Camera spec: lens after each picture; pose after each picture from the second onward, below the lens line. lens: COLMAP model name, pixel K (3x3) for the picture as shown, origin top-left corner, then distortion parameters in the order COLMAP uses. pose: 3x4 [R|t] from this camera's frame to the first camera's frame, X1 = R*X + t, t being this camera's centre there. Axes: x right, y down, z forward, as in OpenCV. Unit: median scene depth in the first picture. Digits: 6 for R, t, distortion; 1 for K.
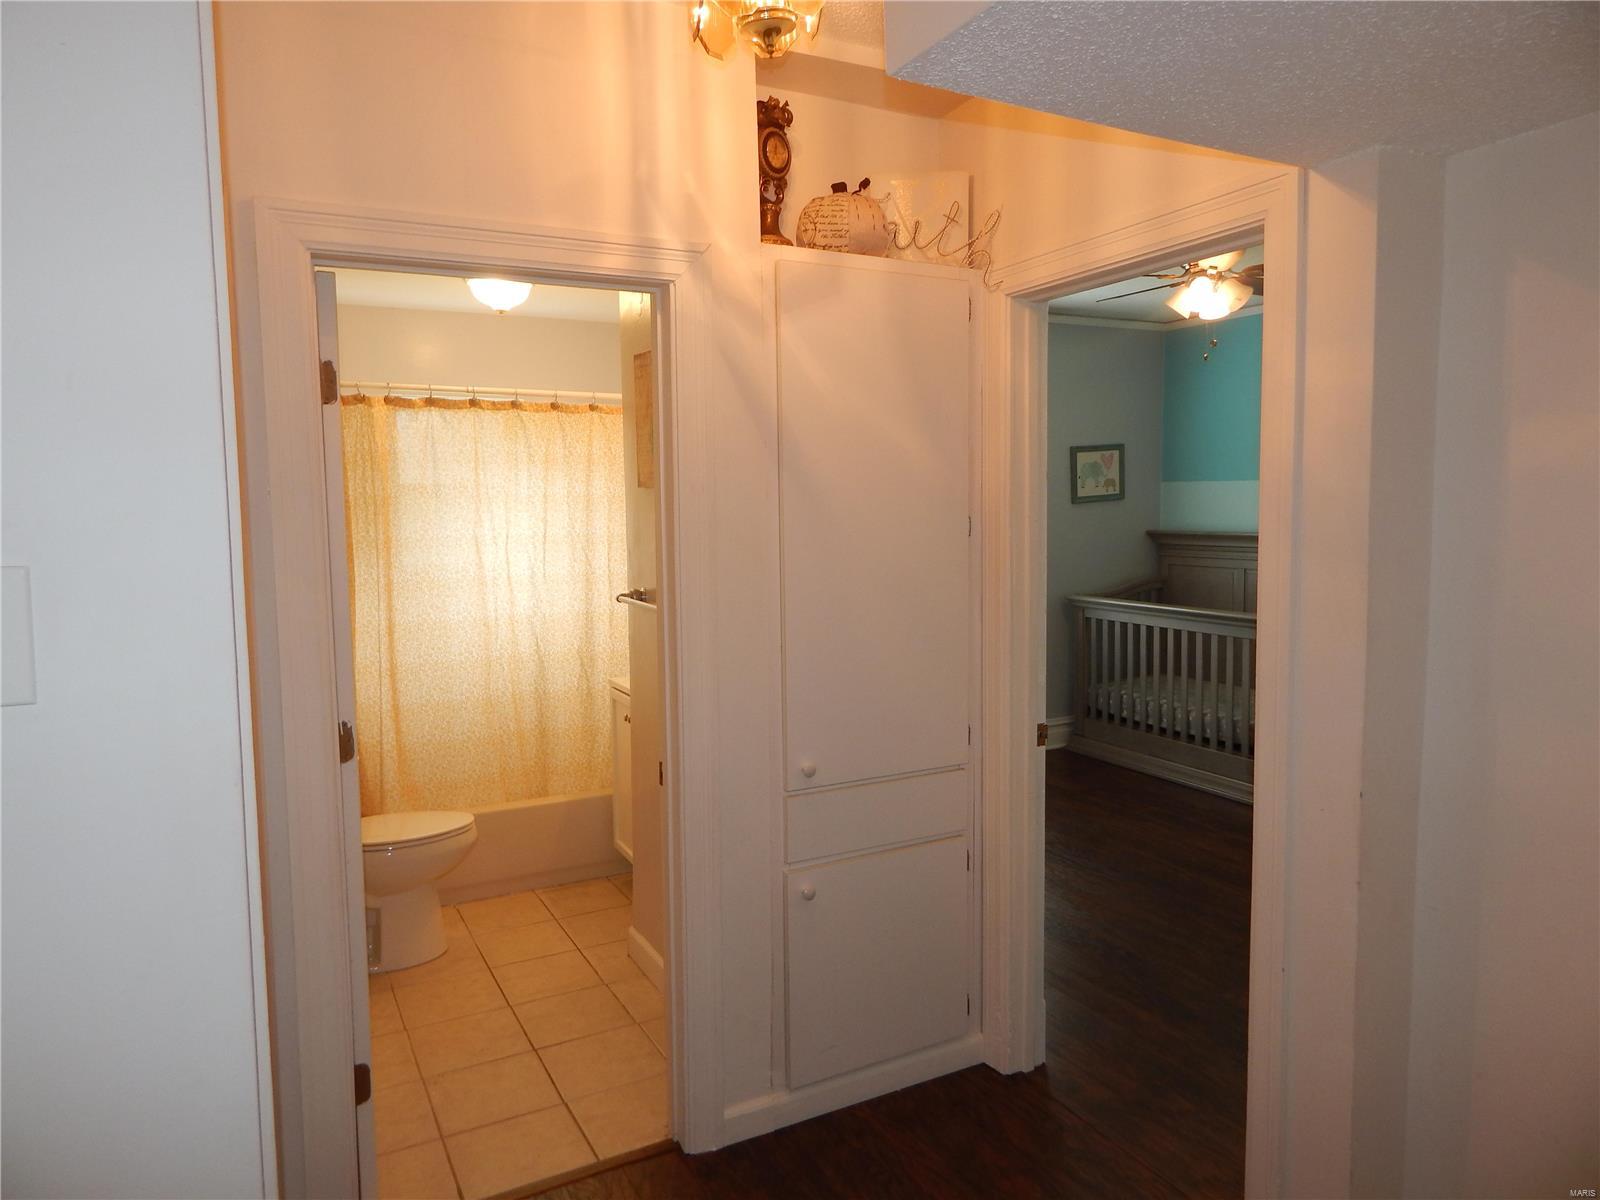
lens RADIAL K [[1064.9, 0, 806.7], [0, 1064.9, 596.0], [0, 0, 1]] dist [0.003607, -0.007623]
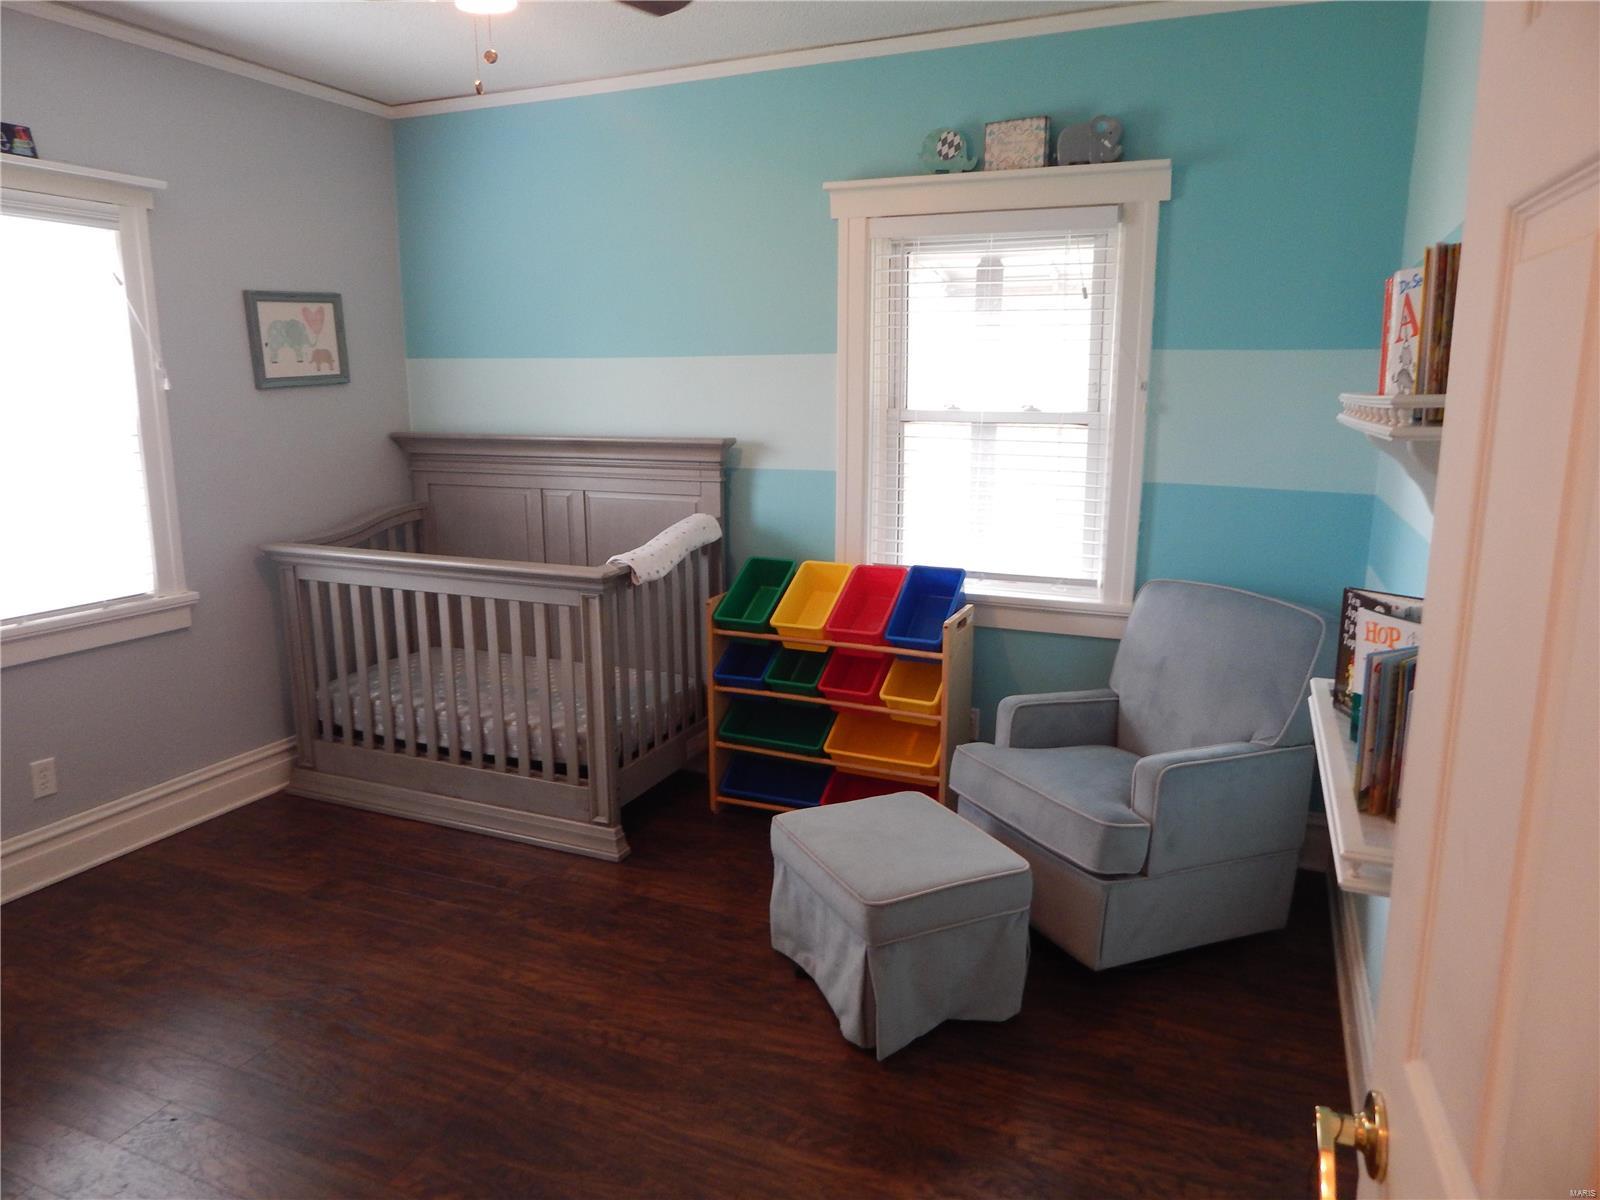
lens RADIAL K [[1064.9, 0, 816.3], [0, 1064.9, 590.1], [0, 0, 1]] dist [0.003607, -0.007623]
pose [[0.775179, -0.105023, 0.622951, 0.112111], [0.045614, 0.992816, 0.110617, -0.027823], [-0.630093, -0.057332, 0.774400, 0.346157]]
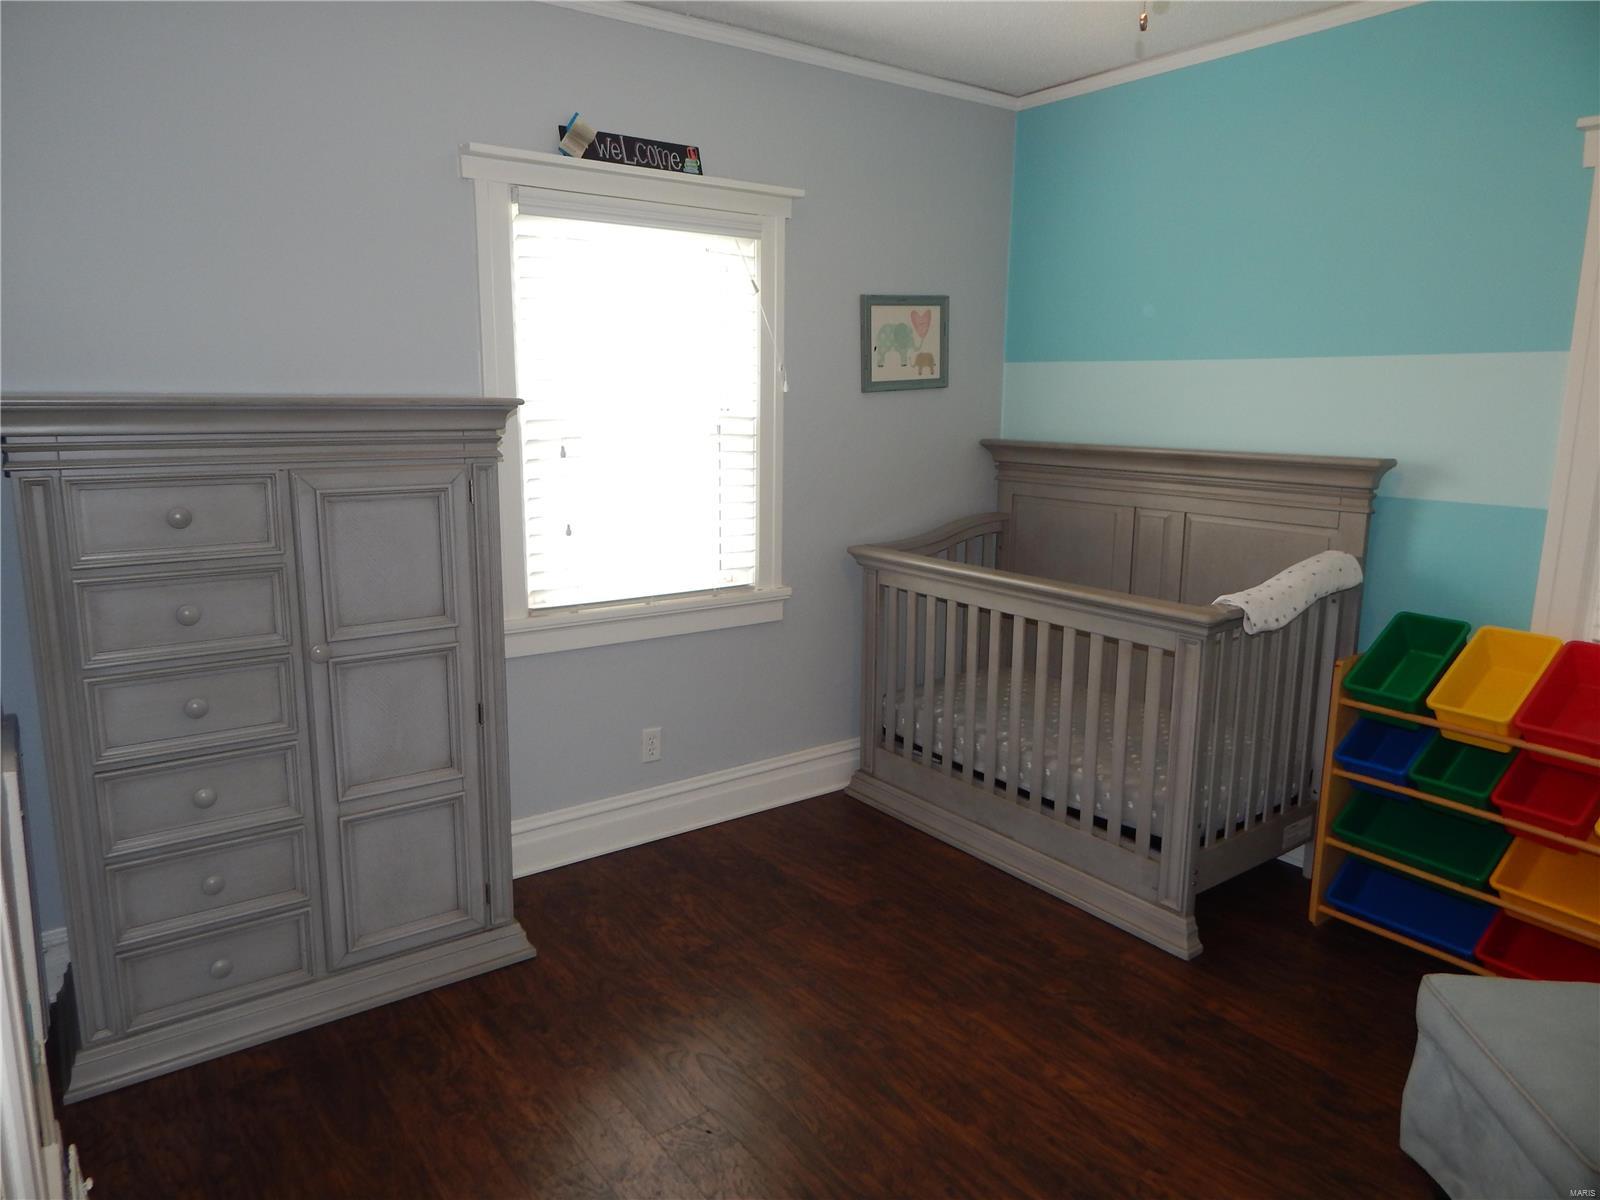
lens RADIAL K [[1064.9, 0, 800.9], [0, 1064.9, 592.8], [0, 0, 1]] dist [0.003607, -0.007623]
pose [[0.988280, -0.005684, 0.152547, 0.126344], [-0.009119, 0.995323, 0.096169, -0.032884], [-0.152380, -0.096433, 0.983606, 0.415941]]
